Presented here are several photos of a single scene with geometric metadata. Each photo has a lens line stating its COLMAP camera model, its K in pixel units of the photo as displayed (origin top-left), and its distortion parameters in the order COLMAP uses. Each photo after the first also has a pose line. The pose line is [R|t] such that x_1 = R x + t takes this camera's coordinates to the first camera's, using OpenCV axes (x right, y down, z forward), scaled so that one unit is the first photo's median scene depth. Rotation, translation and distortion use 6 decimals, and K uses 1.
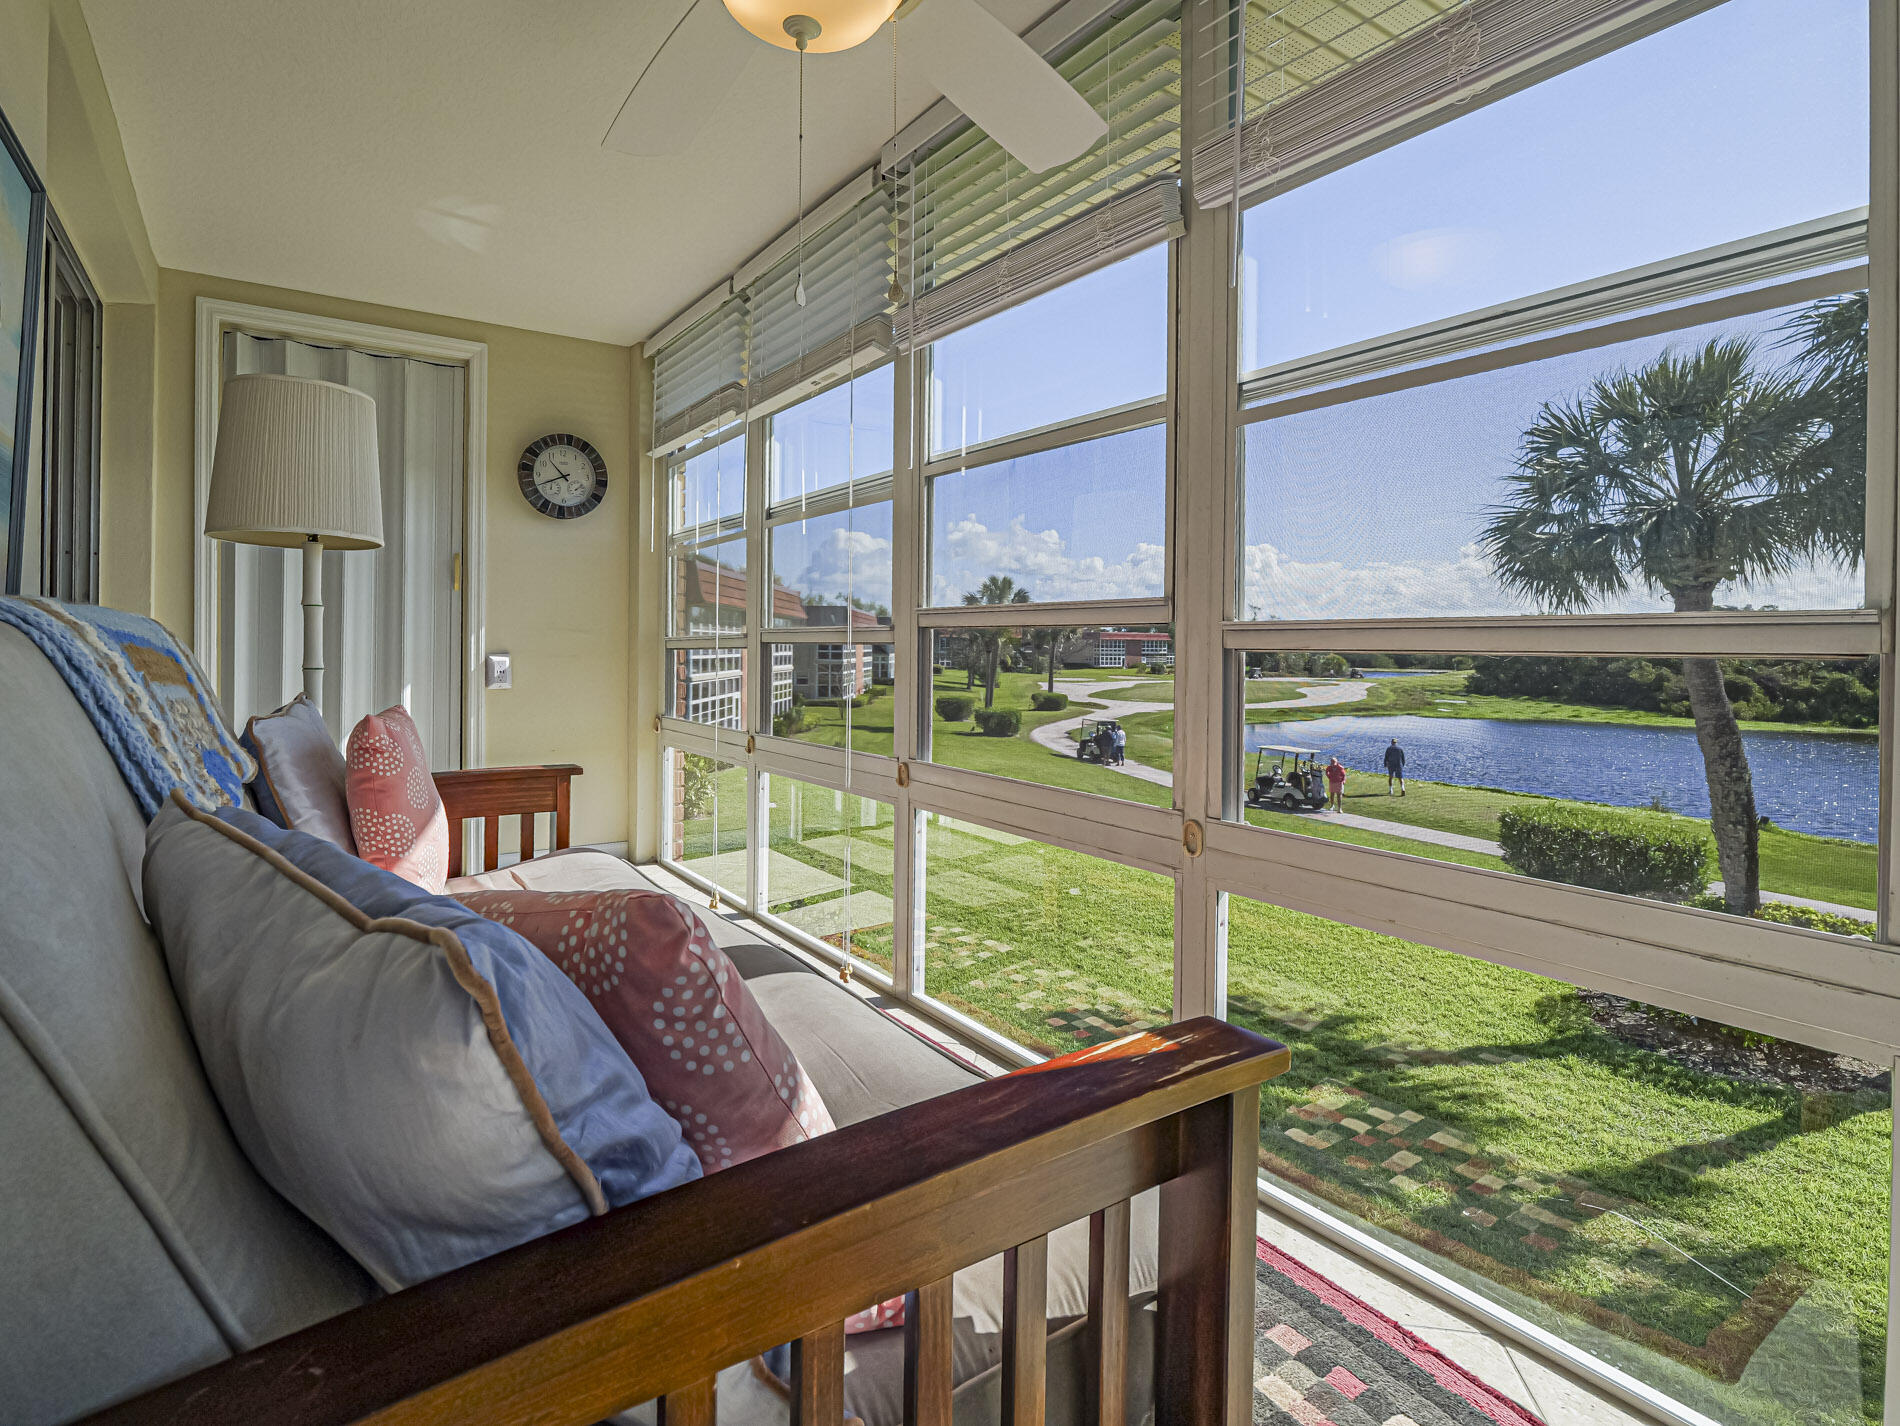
lens RADIAL K [[985.8, 0, 936.6], [0, 985.8, 668.6], [0, 0, 1]] dist [-0.002688, -0.000866]
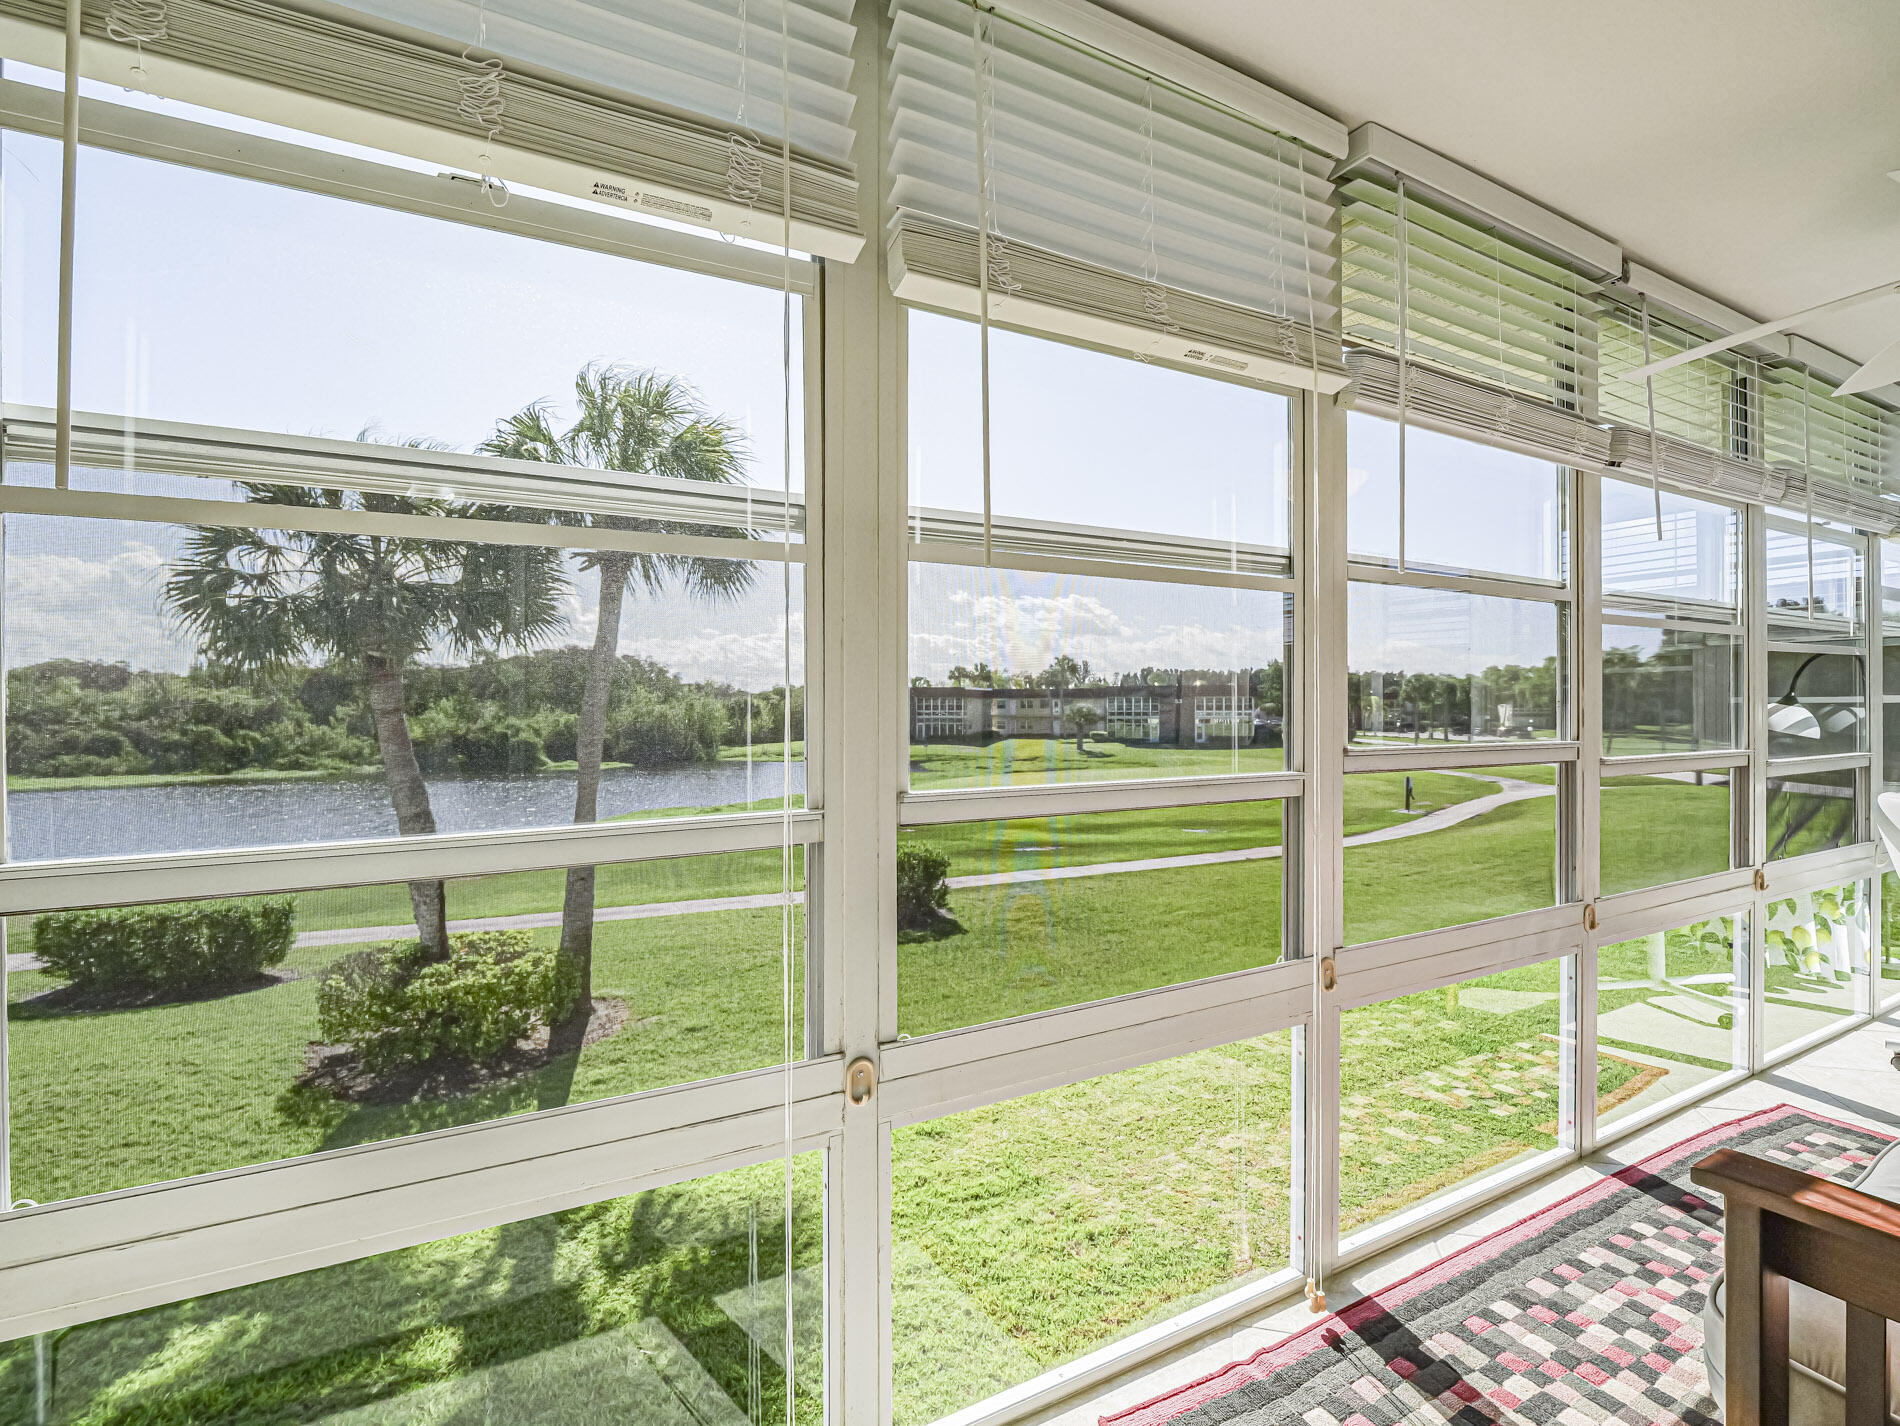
lens RADIAL K [[924.6, 0, 979.4], [0, 924.6, 707.2], [0, 0, 1]] dist [-0.021807, 0.001662]
pose [[0.082435, -0.008061, 0.996564, -0.174378], [0.021365, 0.999752, 0.006320, -0.023393], [-0.996367, 0.020770, 0.082587, 0.282299]]
